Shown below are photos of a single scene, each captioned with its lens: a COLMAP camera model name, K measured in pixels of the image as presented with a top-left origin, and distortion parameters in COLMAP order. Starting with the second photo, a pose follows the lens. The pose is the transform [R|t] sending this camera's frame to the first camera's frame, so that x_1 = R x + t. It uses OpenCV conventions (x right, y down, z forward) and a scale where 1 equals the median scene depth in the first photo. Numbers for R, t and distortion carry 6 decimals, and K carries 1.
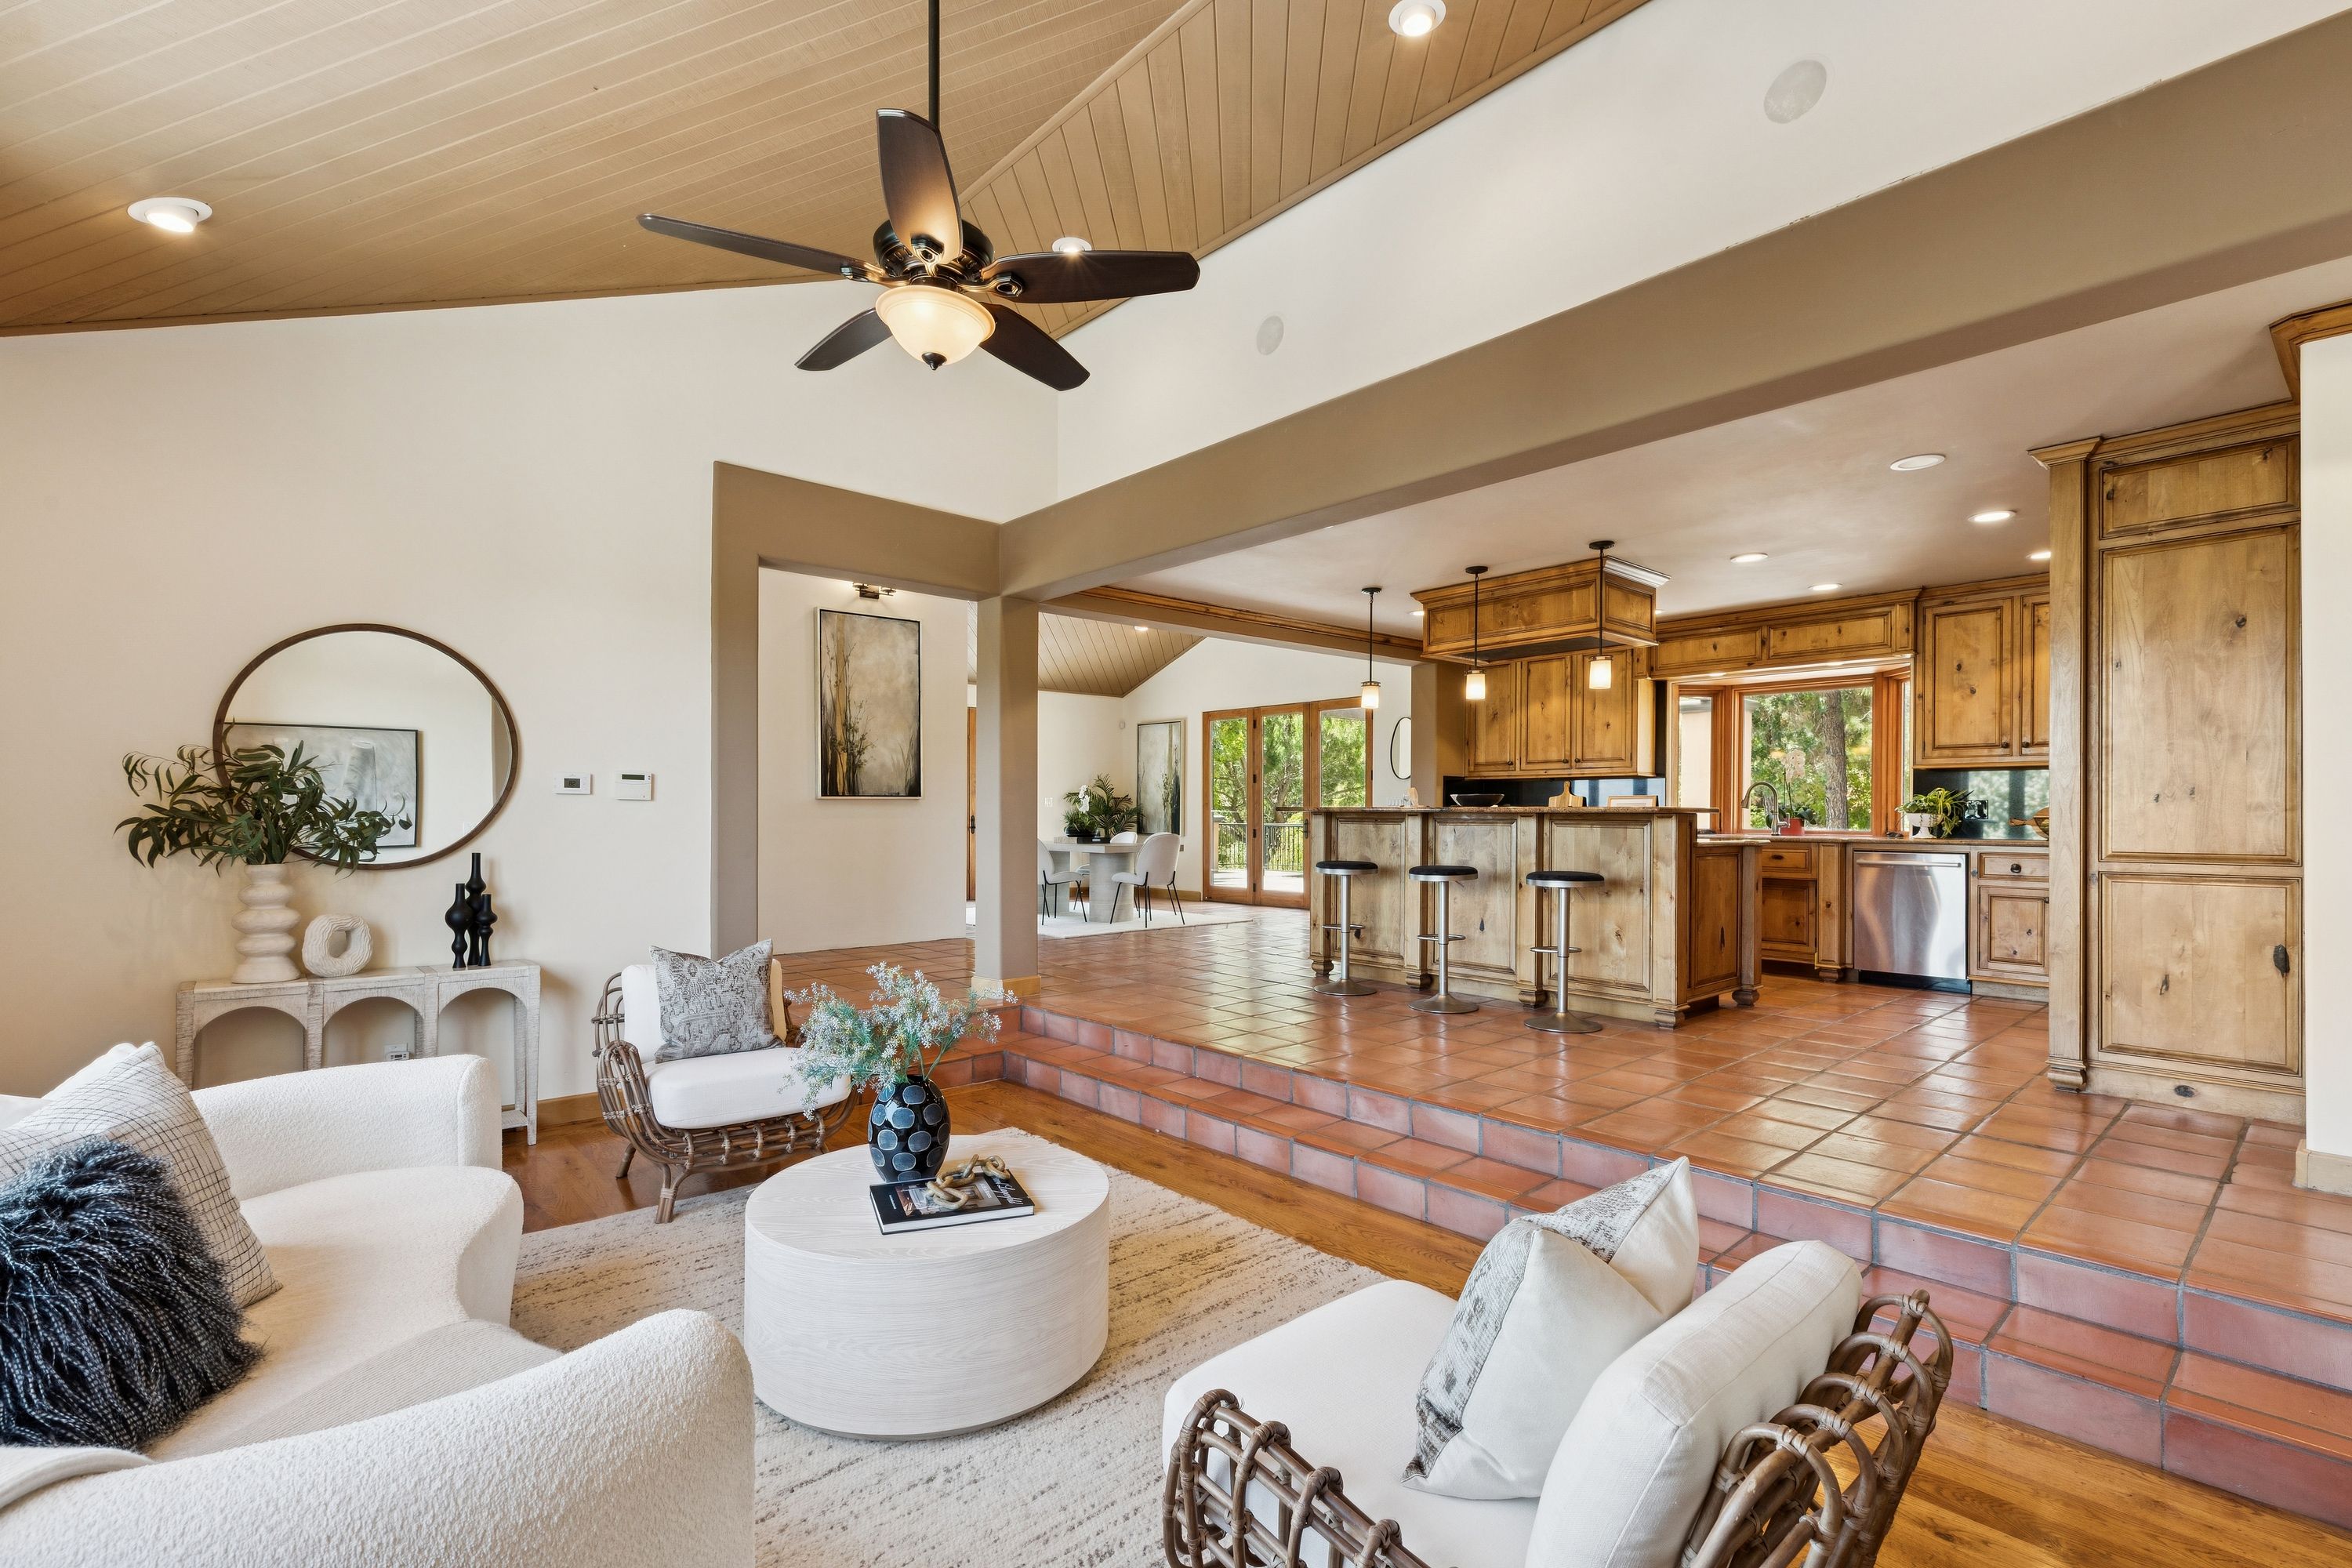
lens RADIAL K [[1064.4, 0, 1167.4], [0, 1064.4, 819.3], [0, 0, 1]] dist [0.000088, 0.000098]
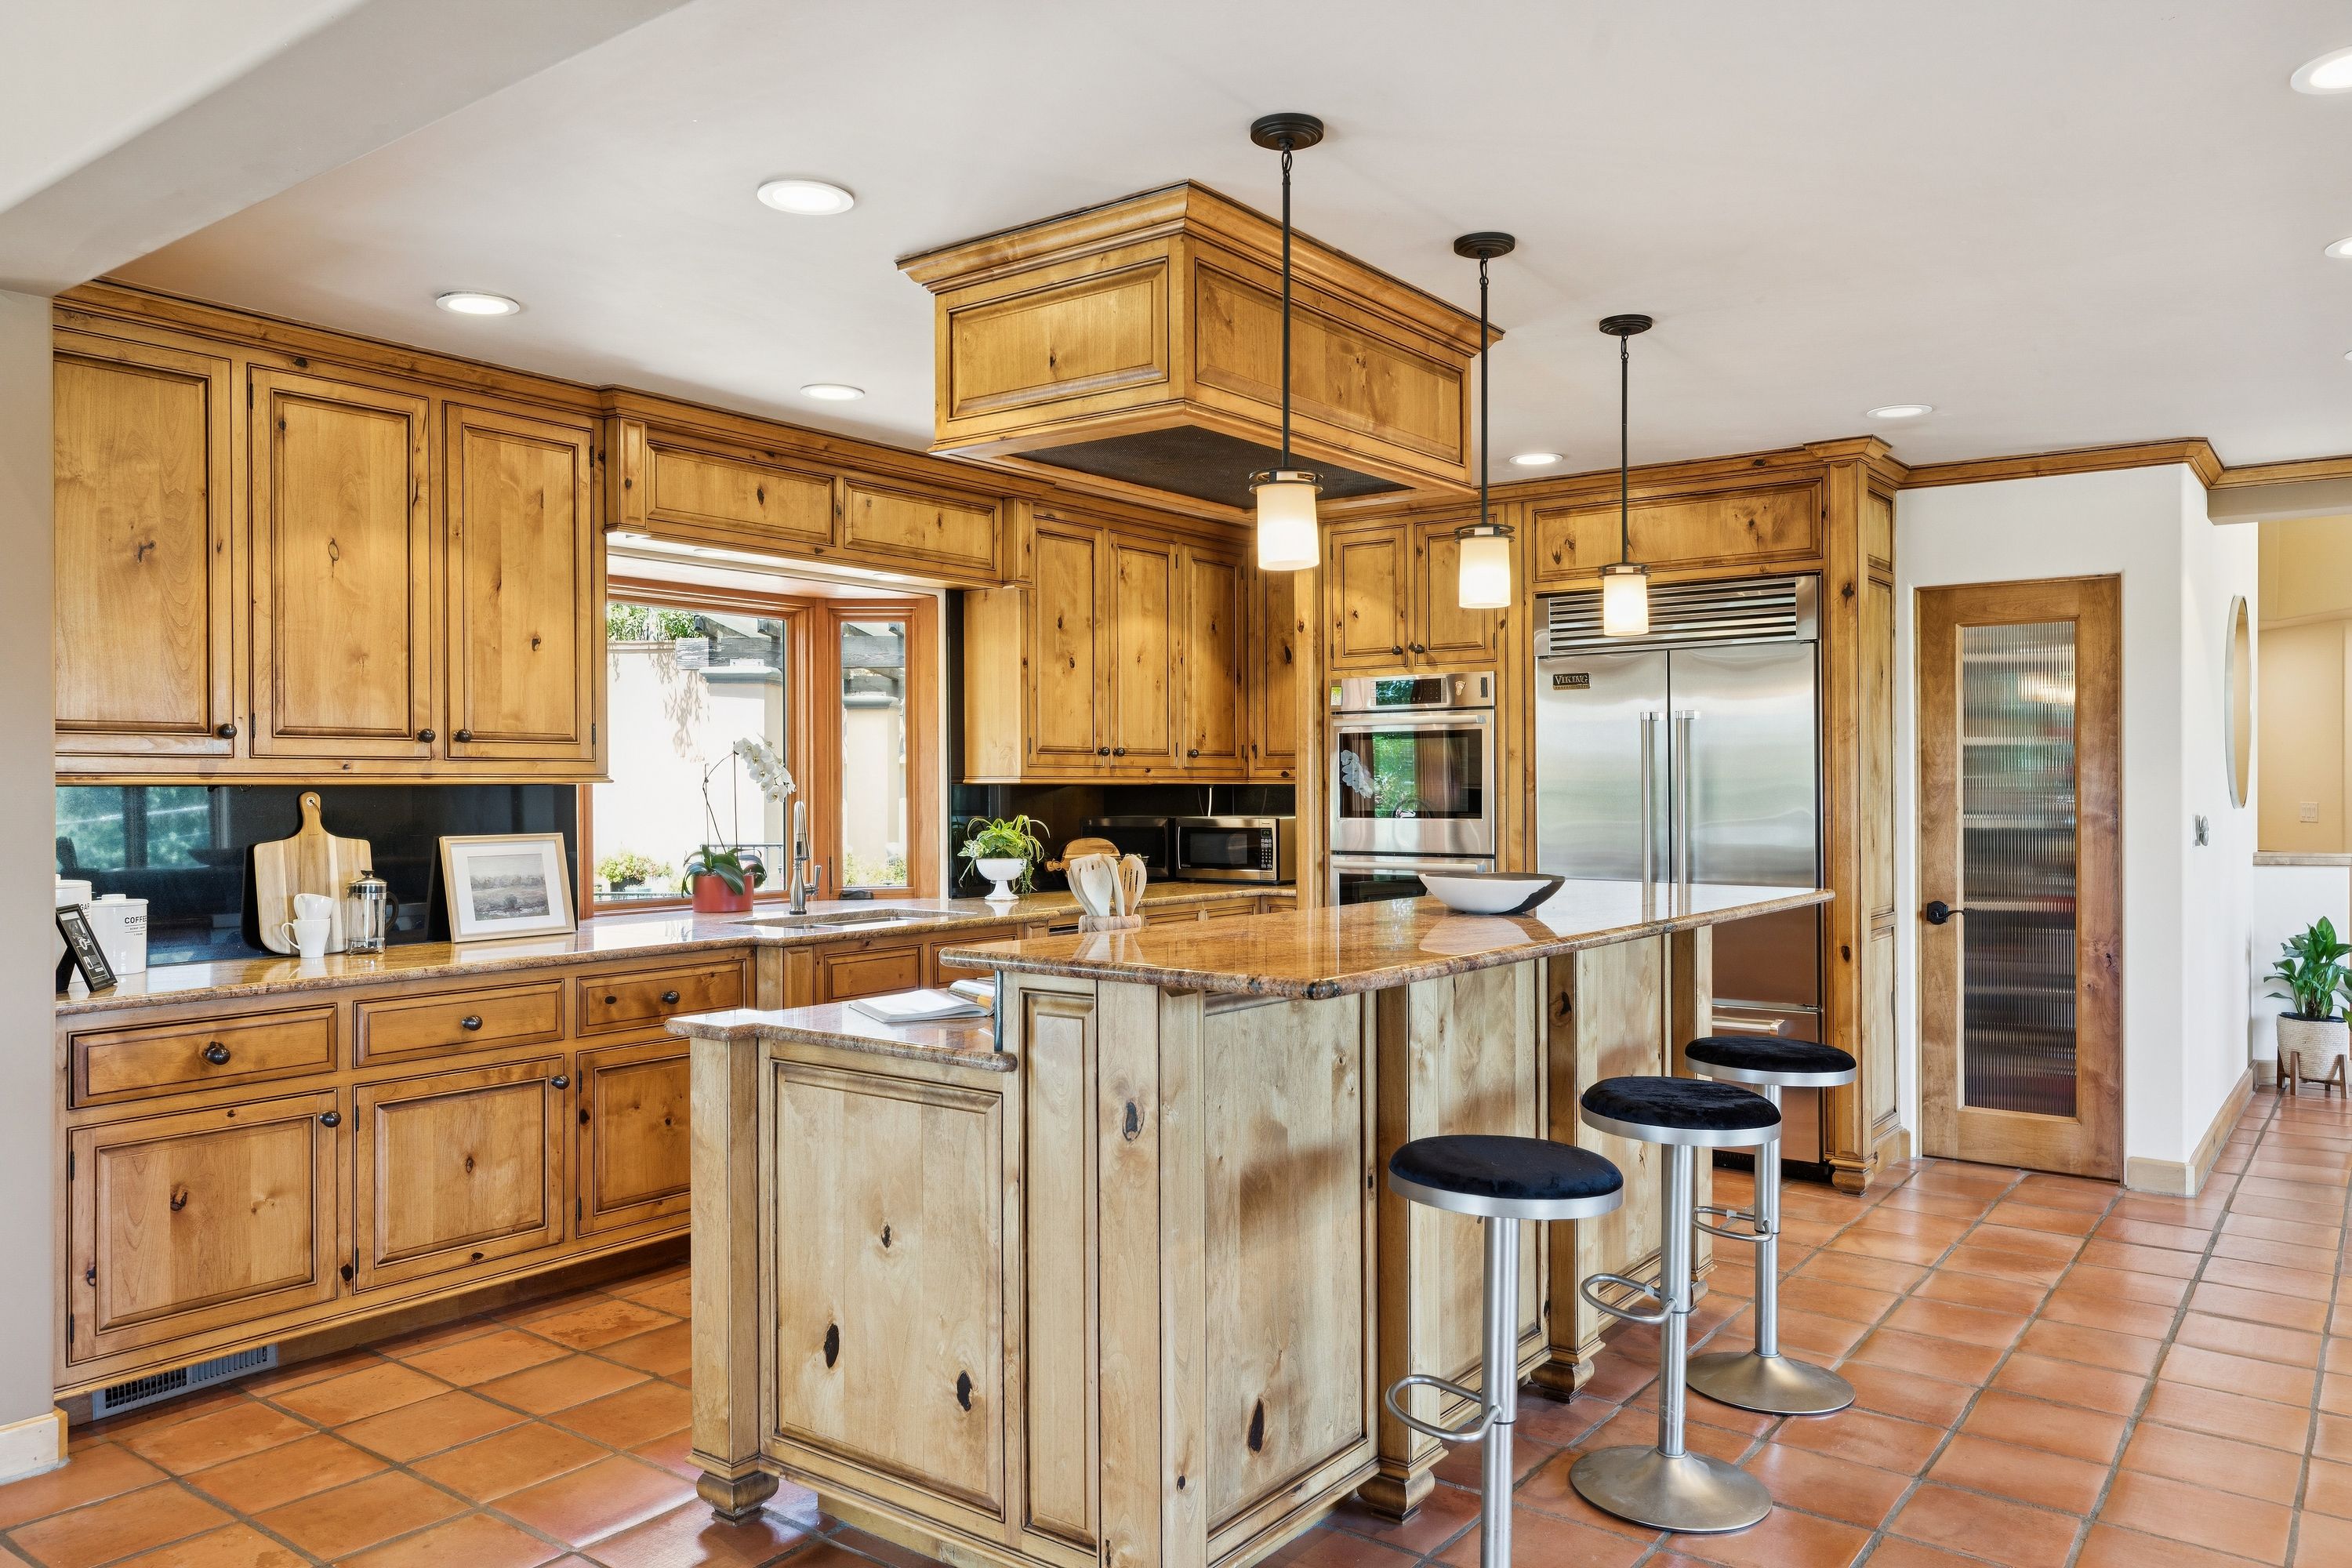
lens RADIAL K [[1639.1, 0, 1166.1], [0, 1639.1, 771.3], [0, 0, 1]] dist [0.000114, 0.000276]
pose [[-0.197166, 0.001645, 0.980369, -0.200968], [0.004083, 0.999991, -0.000857, -0.051734], [-0.980362, 0.003833, -0.197171, 1.072643]]
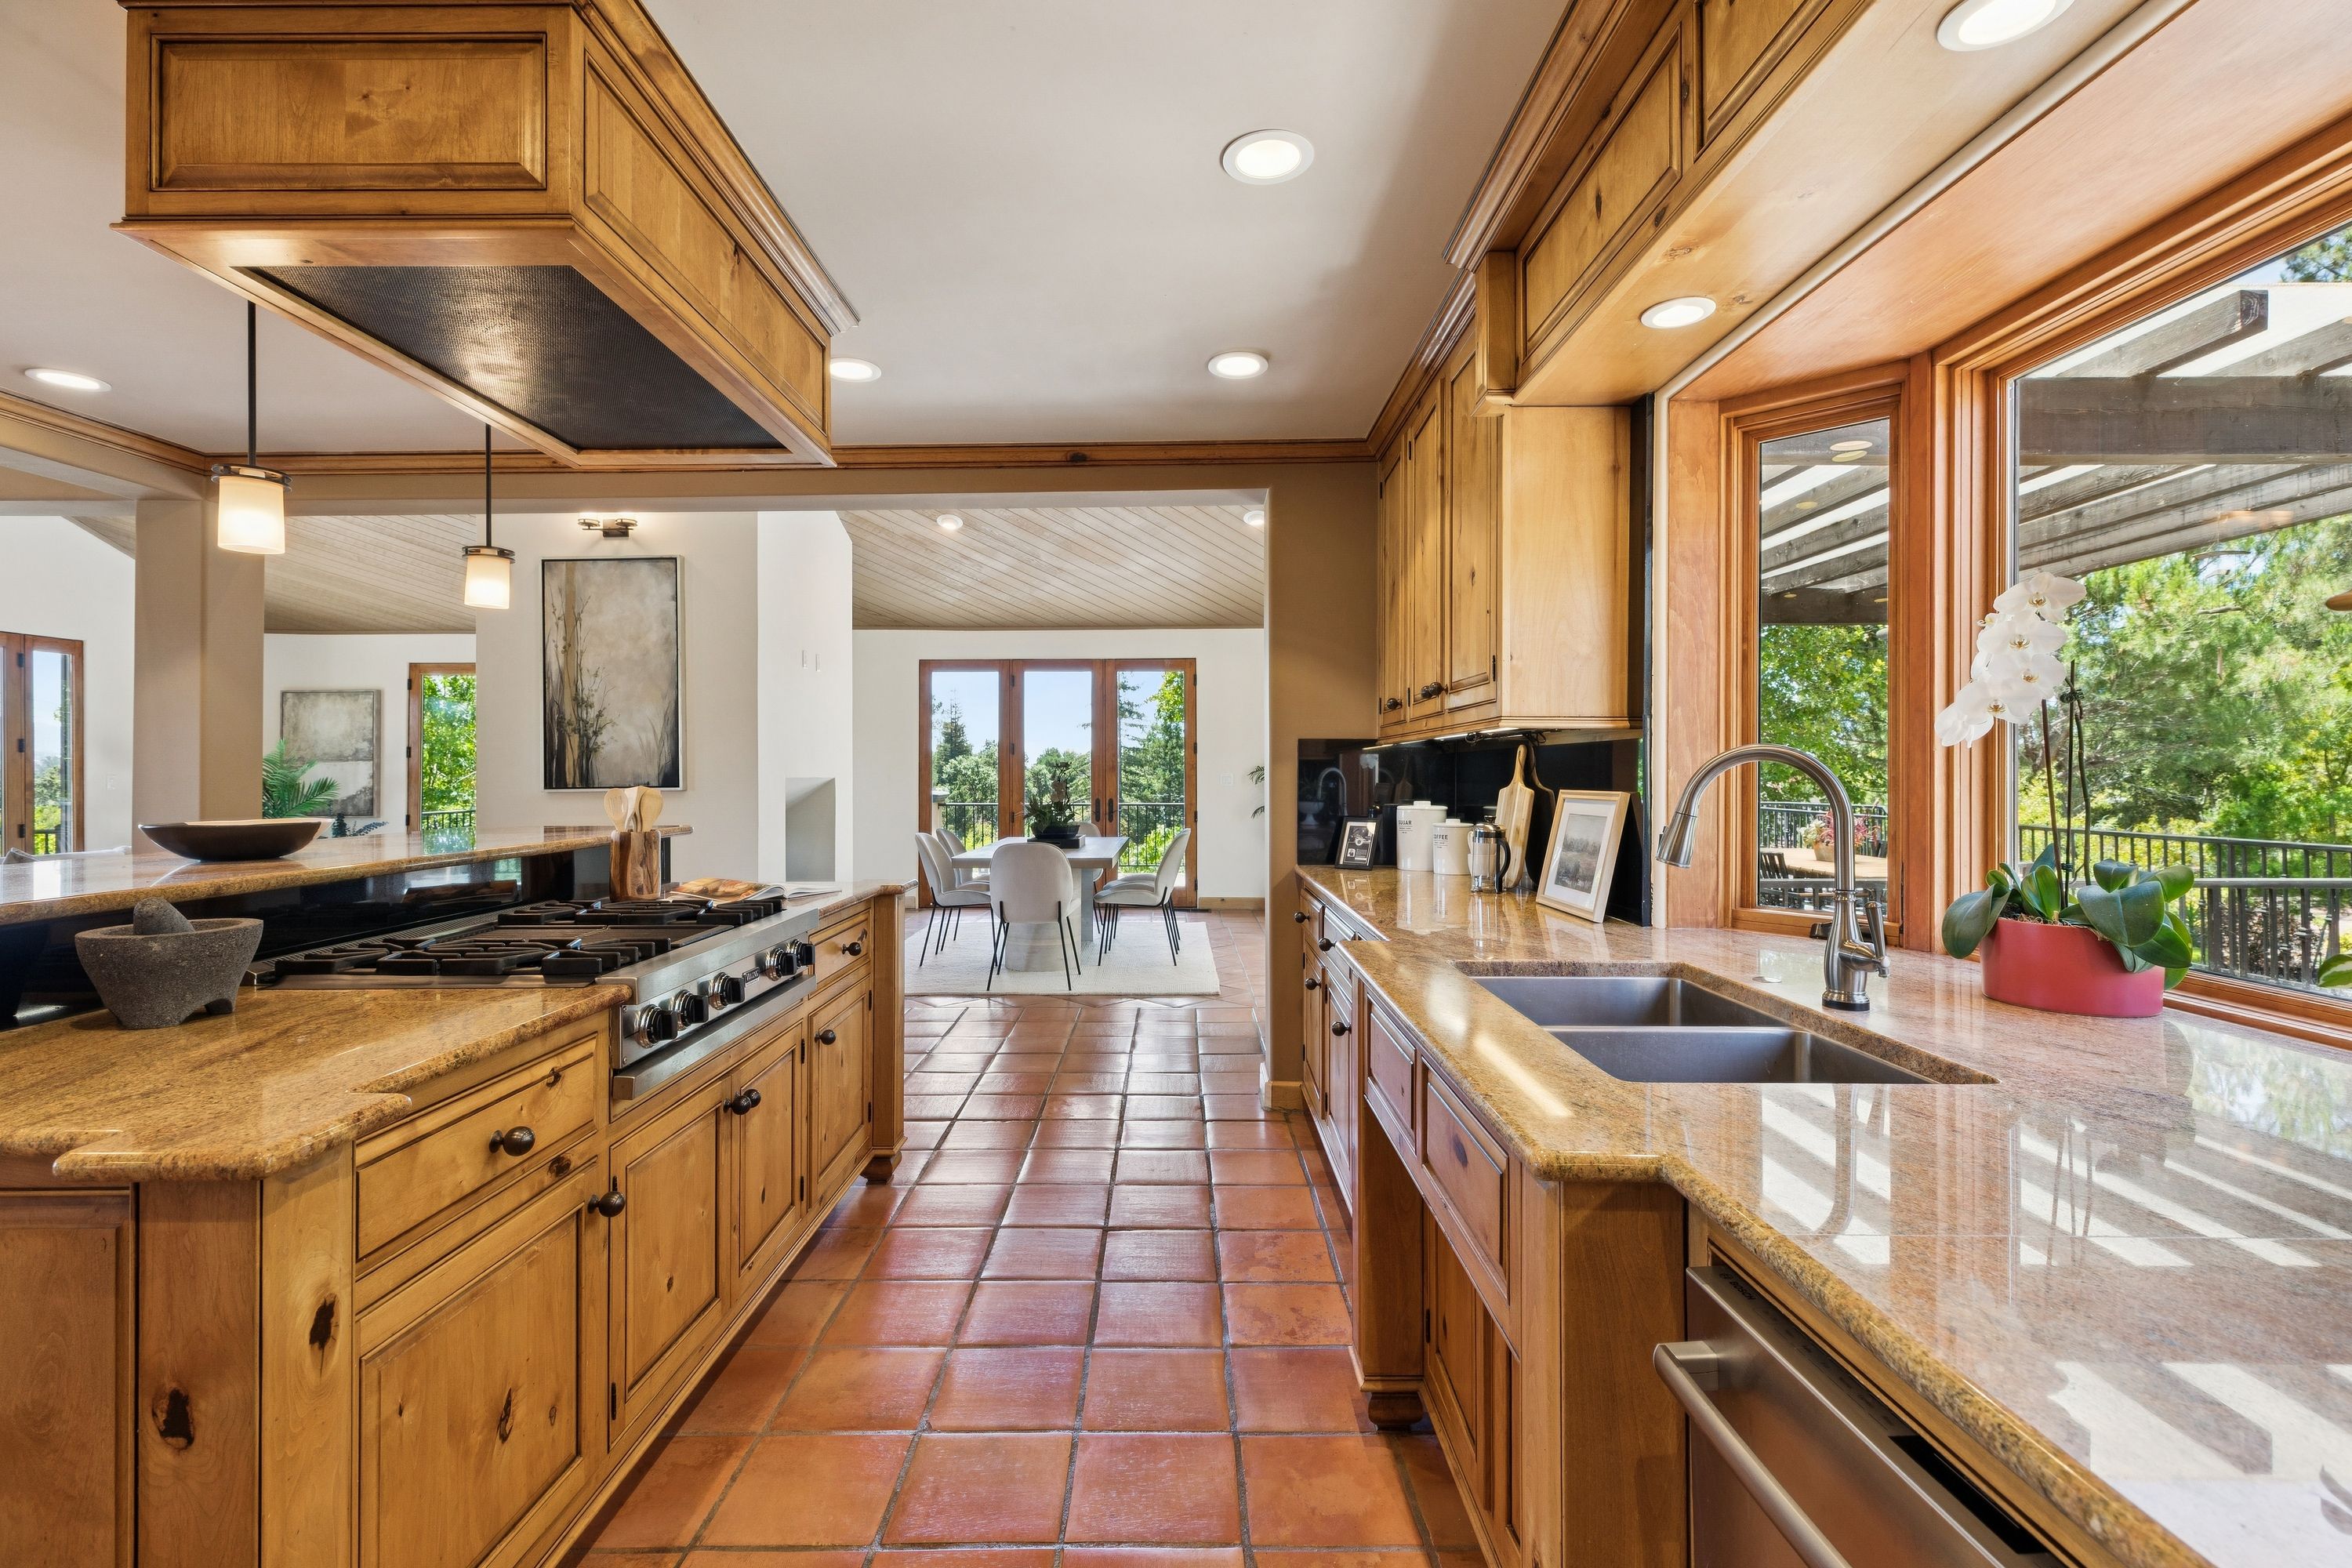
lens RADIAL K [[1059.7, 0, 1172.3], [0, 1059.7, 765.5], [0, 0, 1]] dist [0.005000, -0.000635]
pose [[0.749075, -0.011468, -0.662386, 0.667440], [0.004633, 0.999916, -0.012073, -0.032416], [0.662469, 0.005975, 0.749066, 0.829818]]
